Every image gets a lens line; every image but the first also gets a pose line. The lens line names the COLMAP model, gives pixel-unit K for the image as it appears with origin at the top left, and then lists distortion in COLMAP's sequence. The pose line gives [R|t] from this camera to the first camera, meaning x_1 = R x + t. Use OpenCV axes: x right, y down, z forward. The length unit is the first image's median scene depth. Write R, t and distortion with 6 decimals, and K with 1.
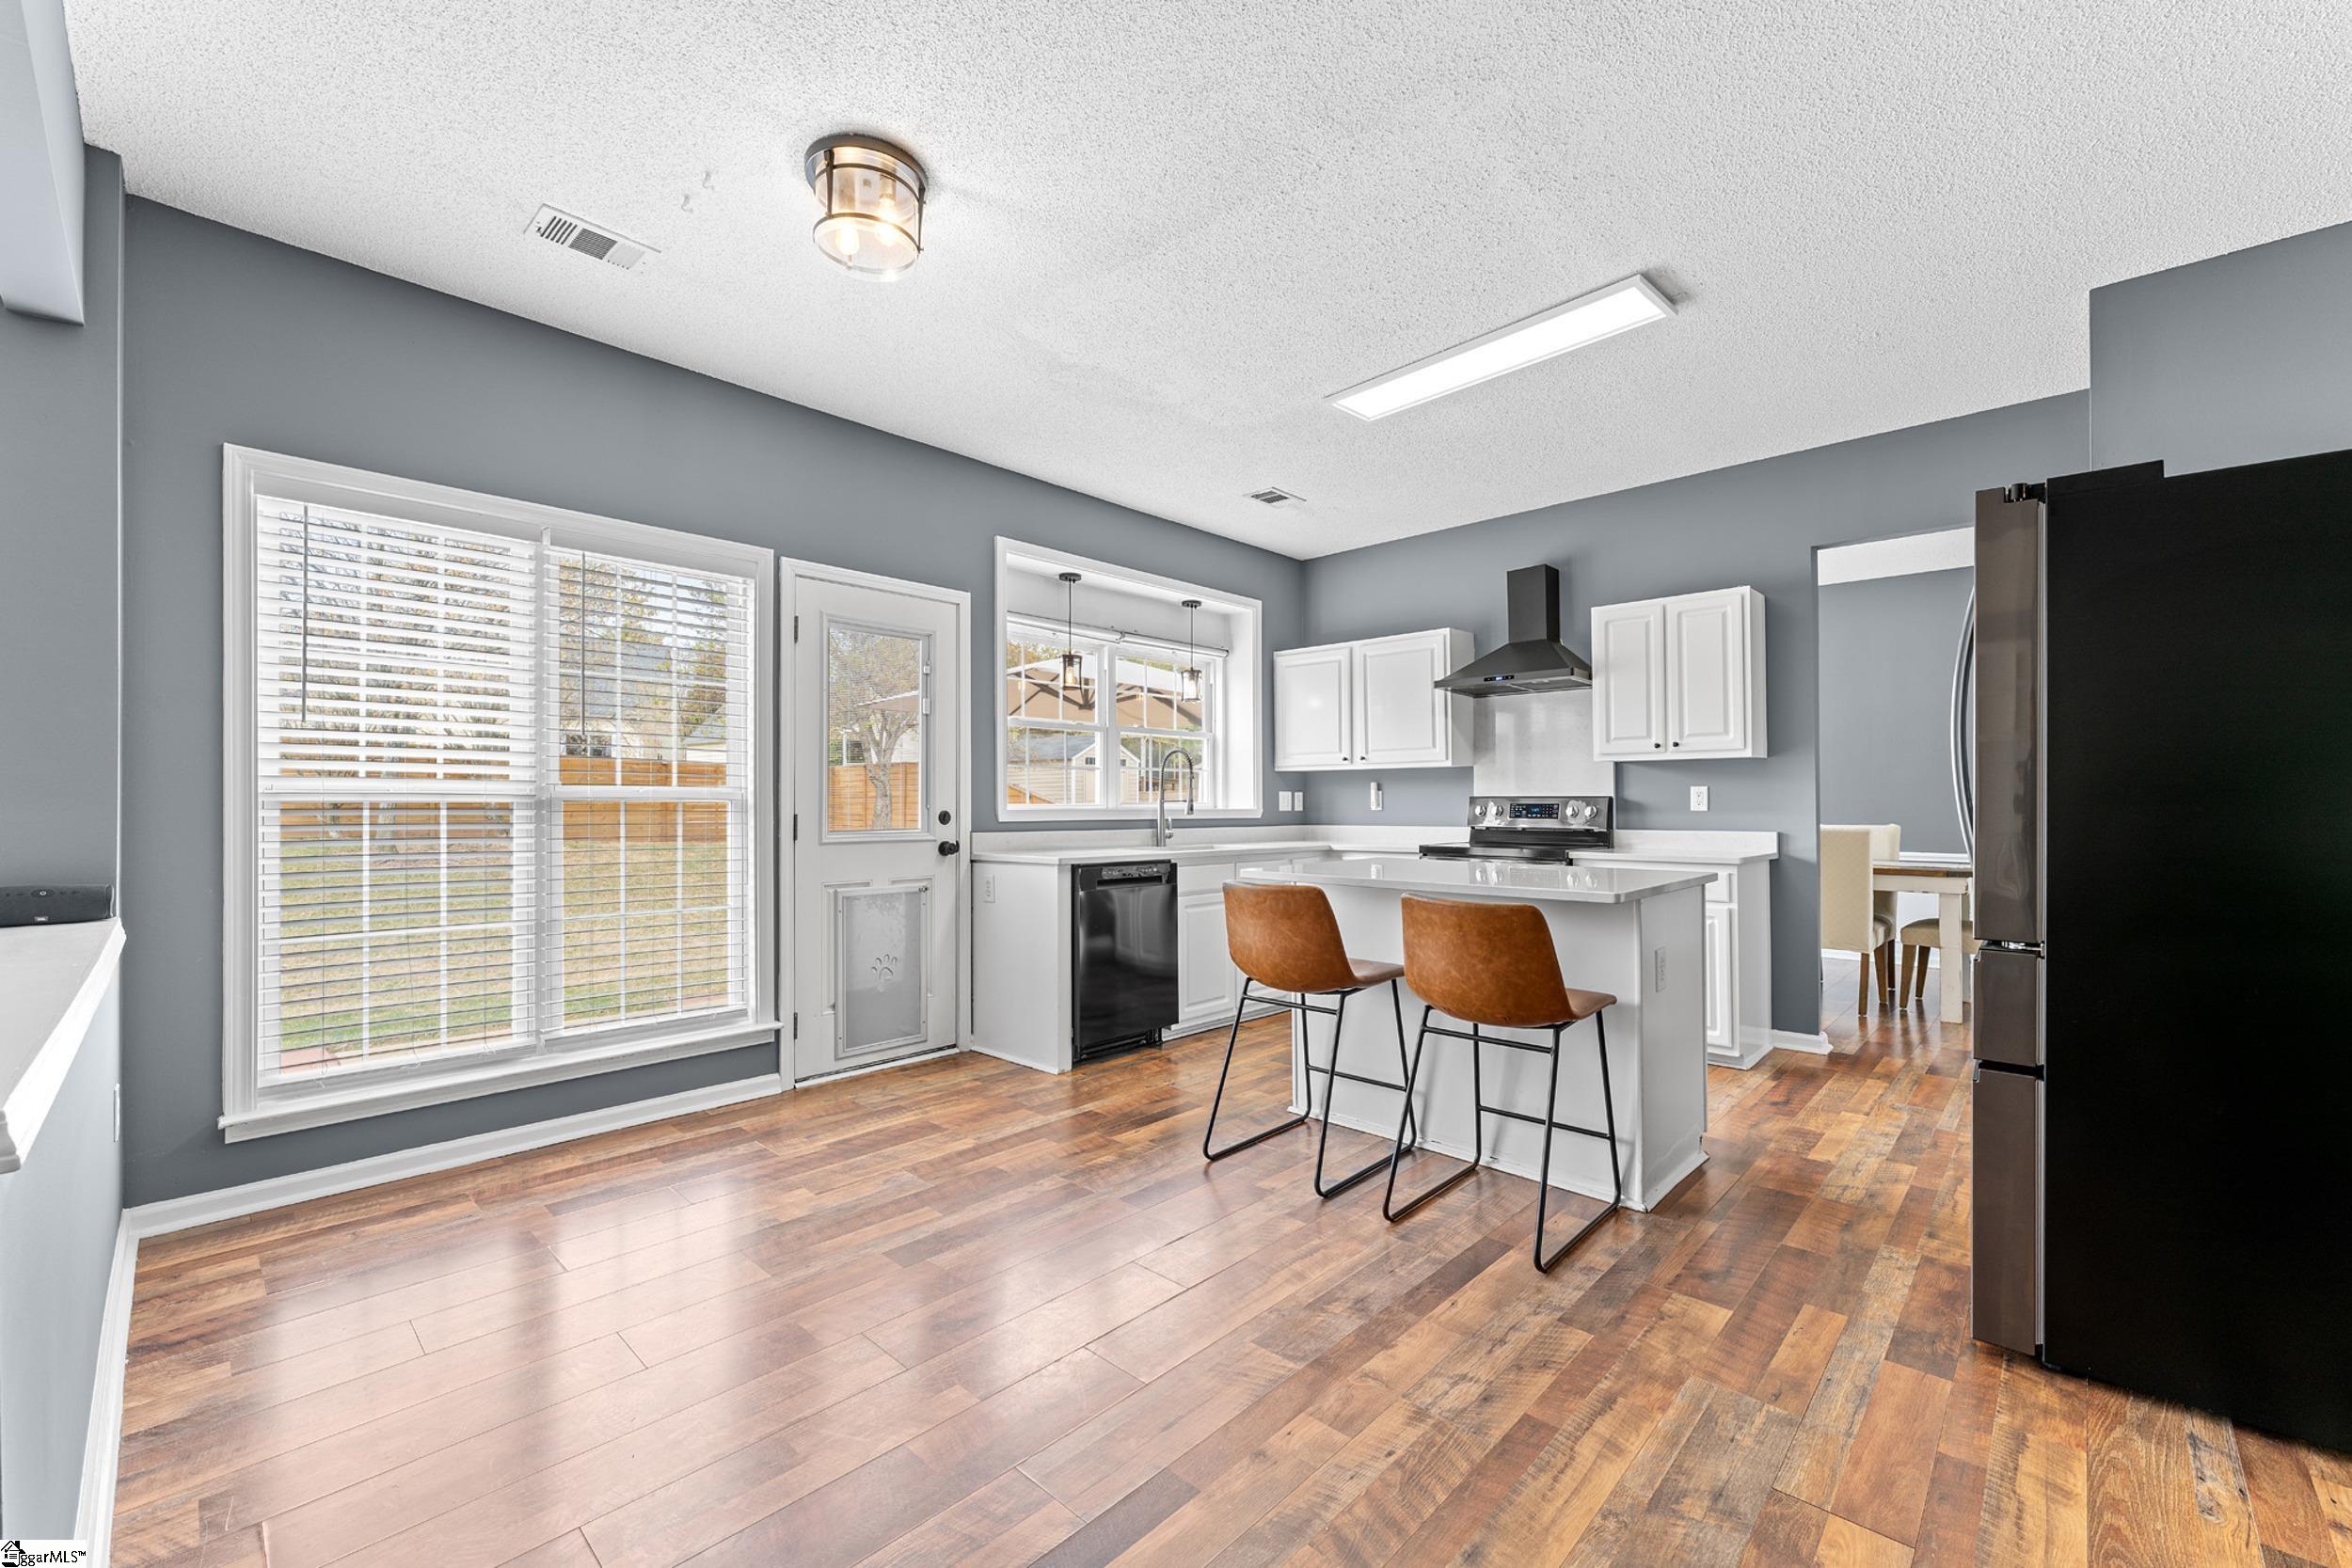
lens RADIAL K [[944.2, 0, 1171.5], [0, 944.2, 795.4], [0, 0, 1]] dist [-0.001020, 0.000710]
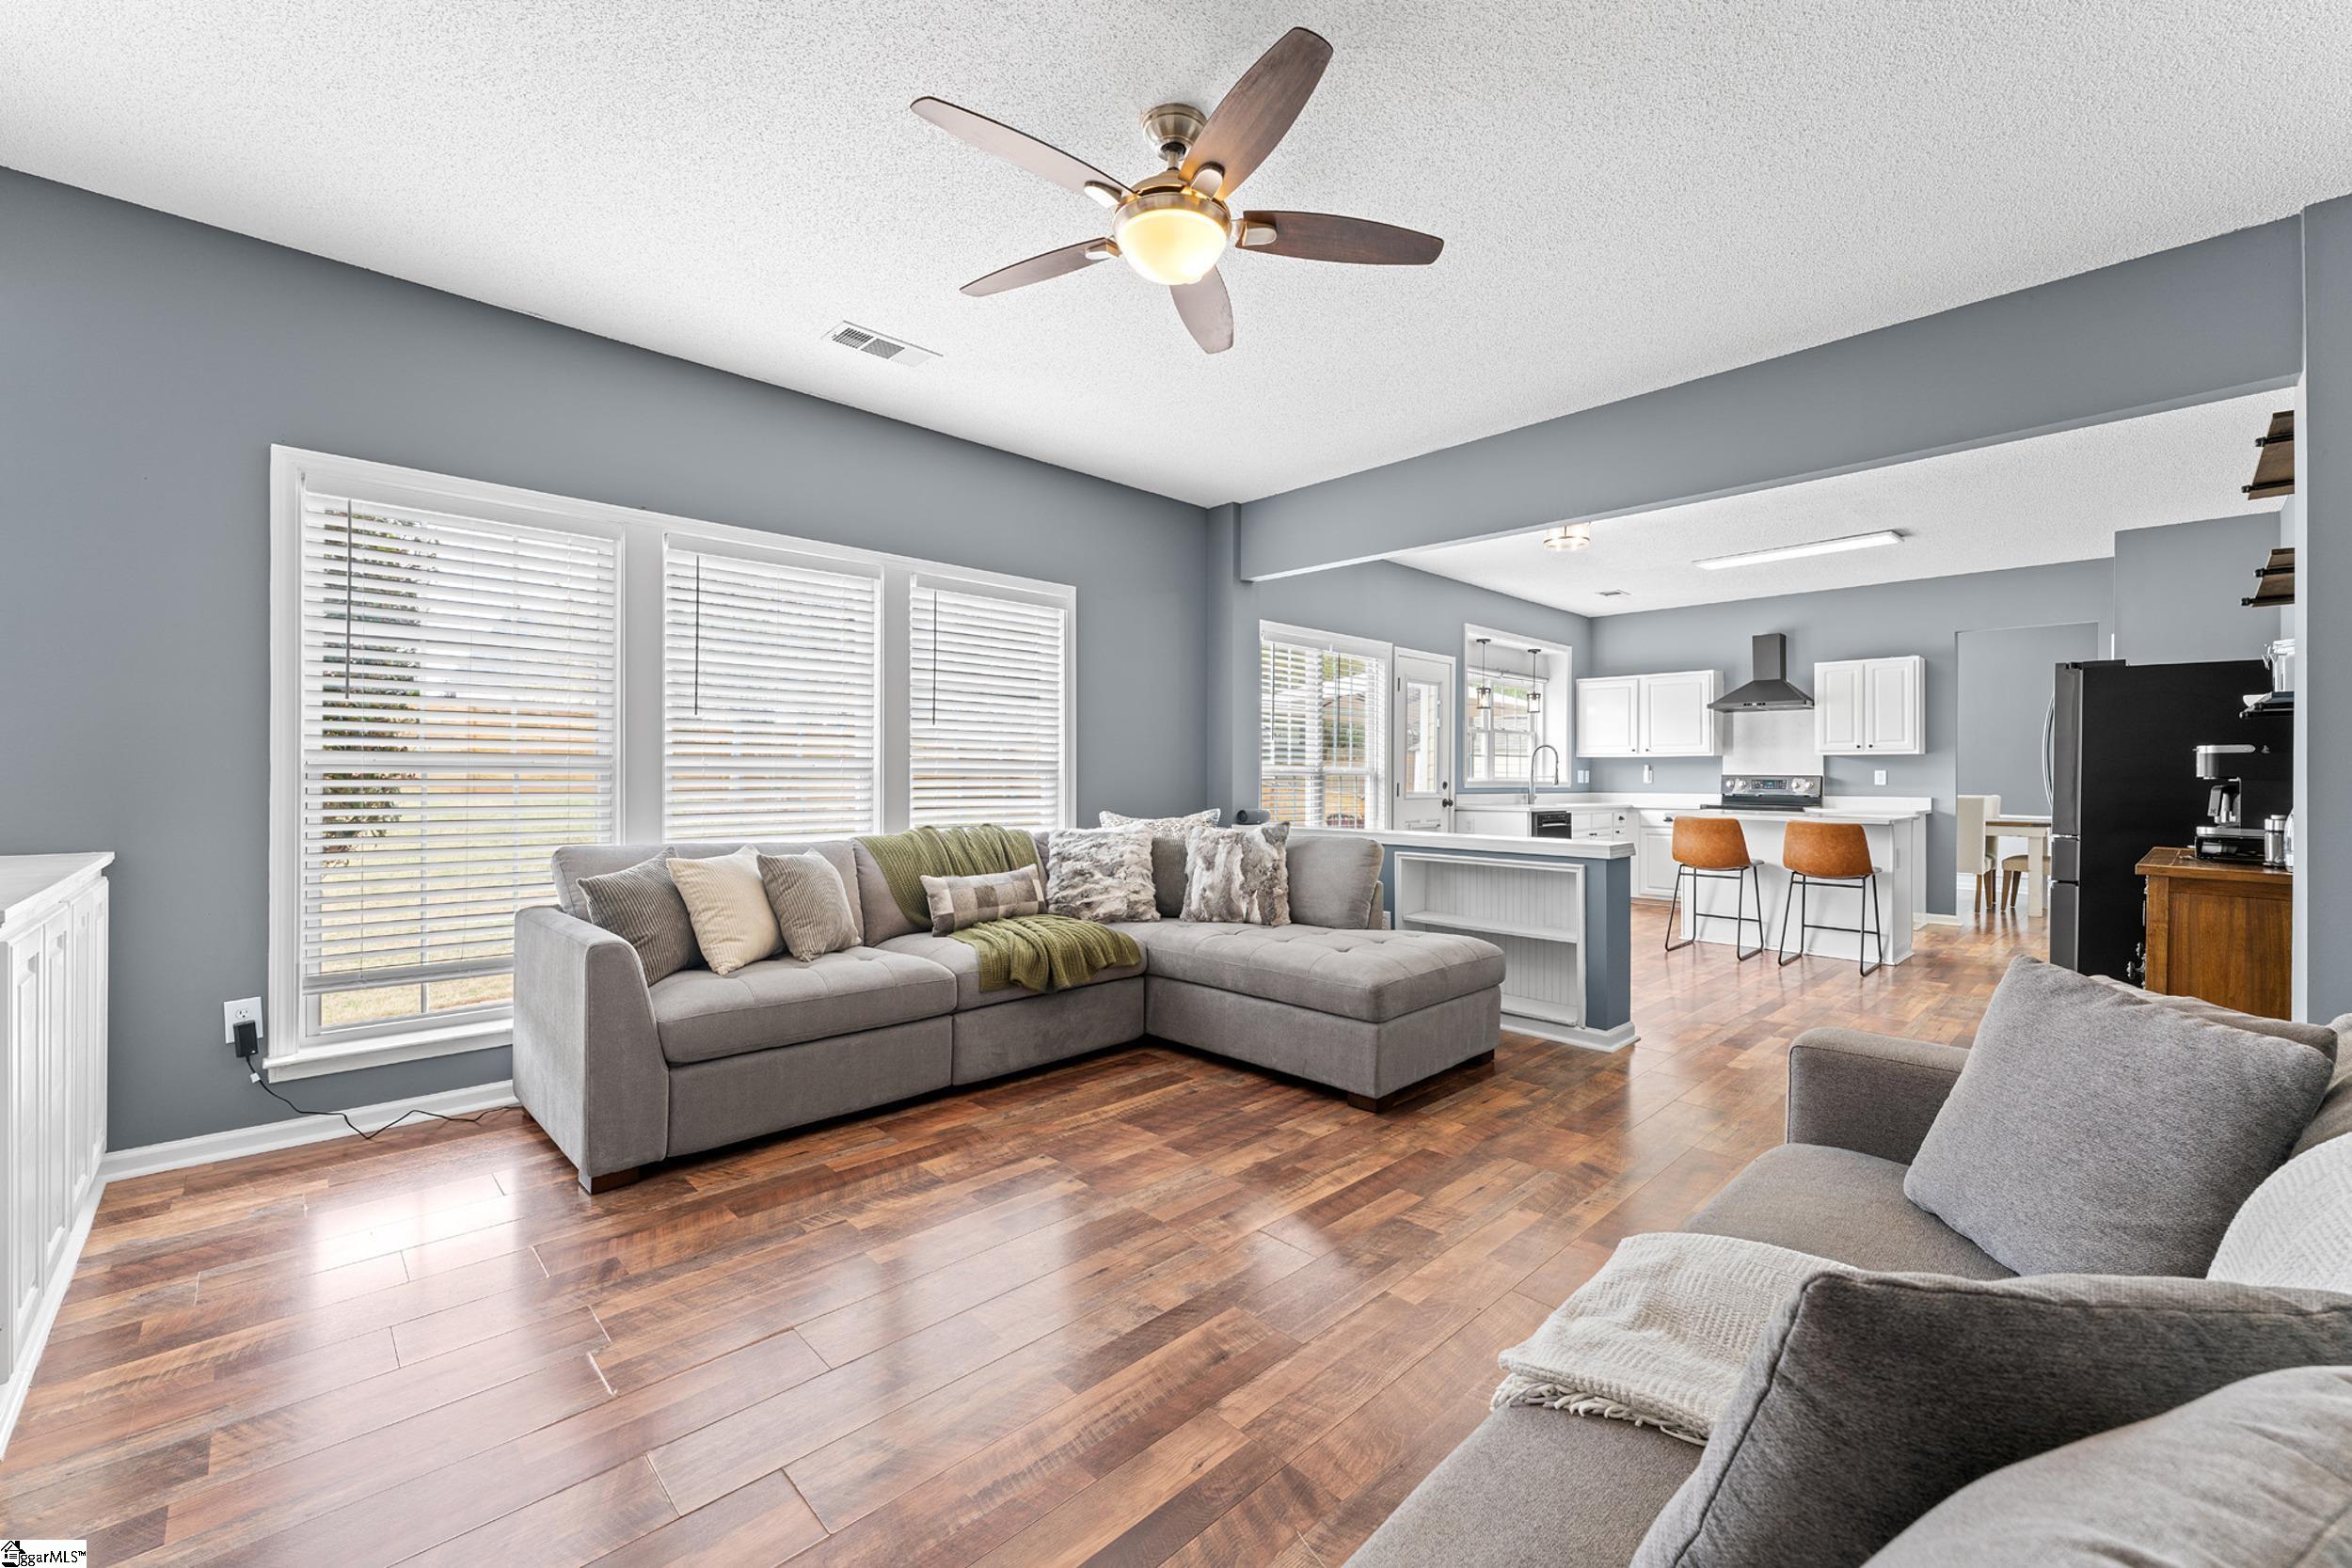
lens RADIAL K [[944.2, 0, 1168.6], [0, 944.2, 771.2], [0, 0, 1]] dist [-0.001020, 0.000710]
pose [[0.998845, 0.008054, -0.047364, -0.689034], [-0.007729, 0.999945, 0.007037, -0.011578], [0.047418, -0.006663, 0.998853, -0.810224]]
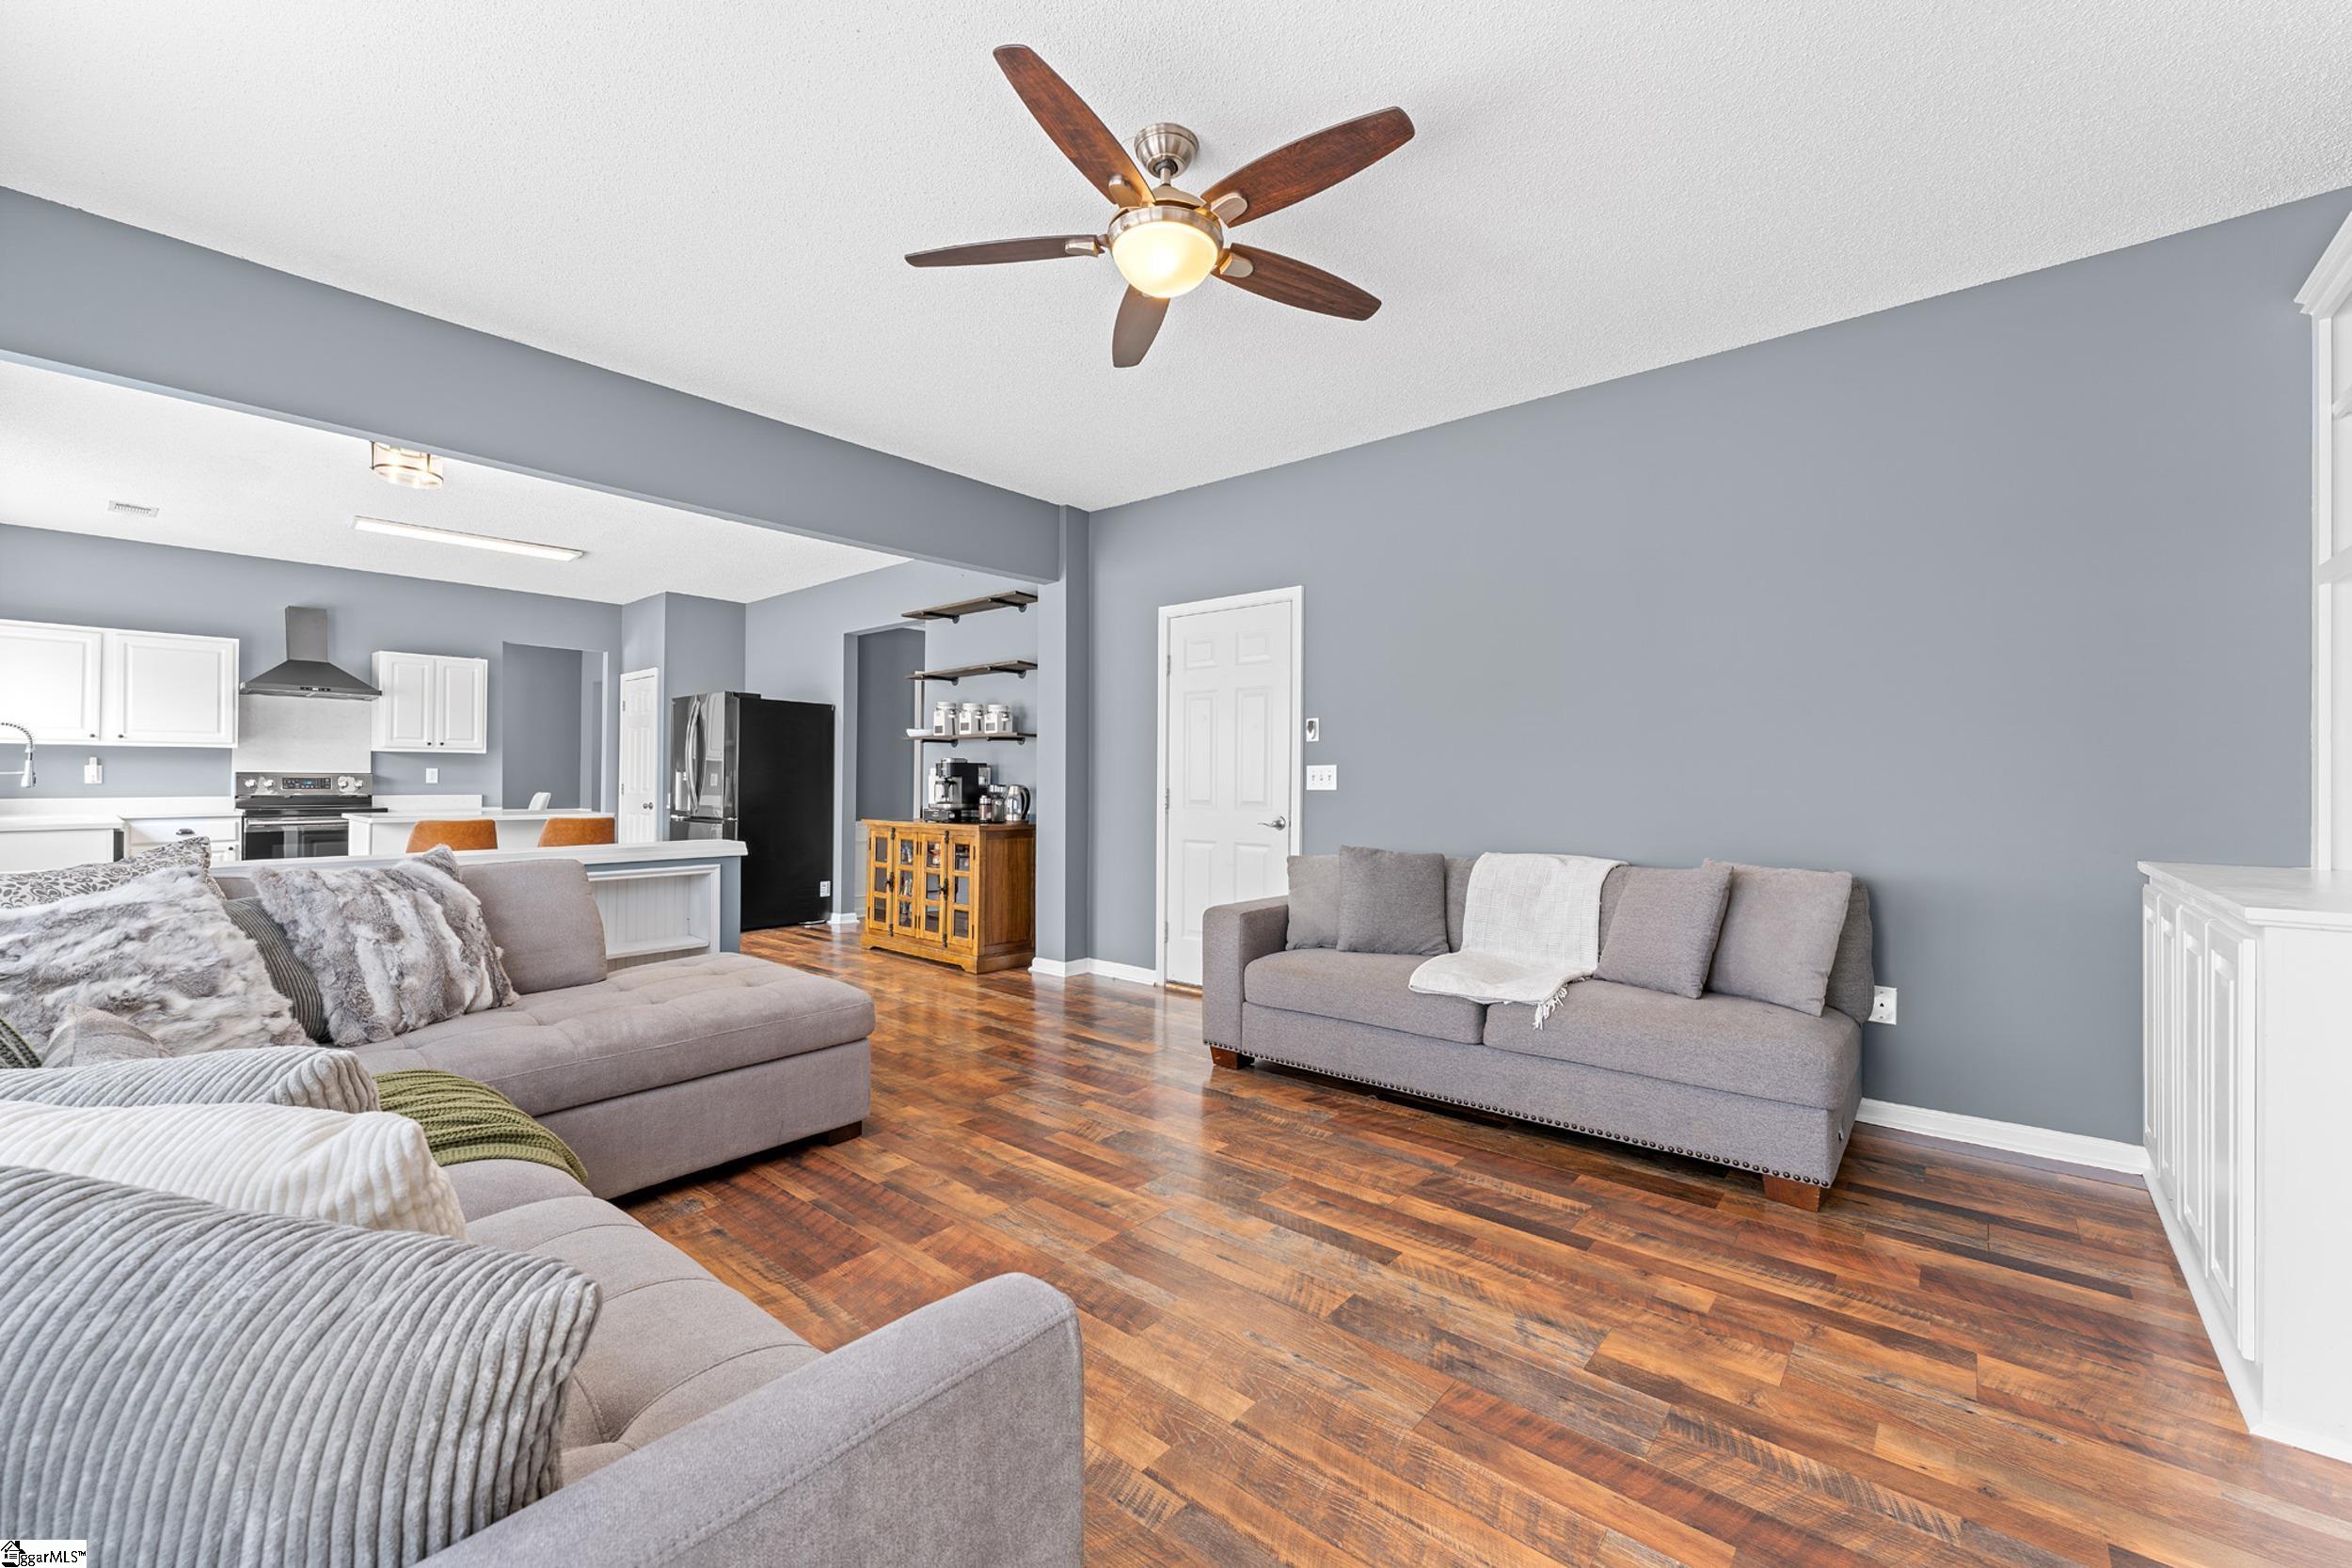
lens RADIAL K [[944.2, 0, 1172.3], [0, 944.2, 773.2], [0, 0, 1]] dist [-0.001020, 0.000710]
pose [[-0.054164, 0.010704, 0.998475, -1.283930], [-0.012063, 0.999863, -0.011373, 0.002063], [-0.998459, -0.012660, -0.054028, -0.229272]]
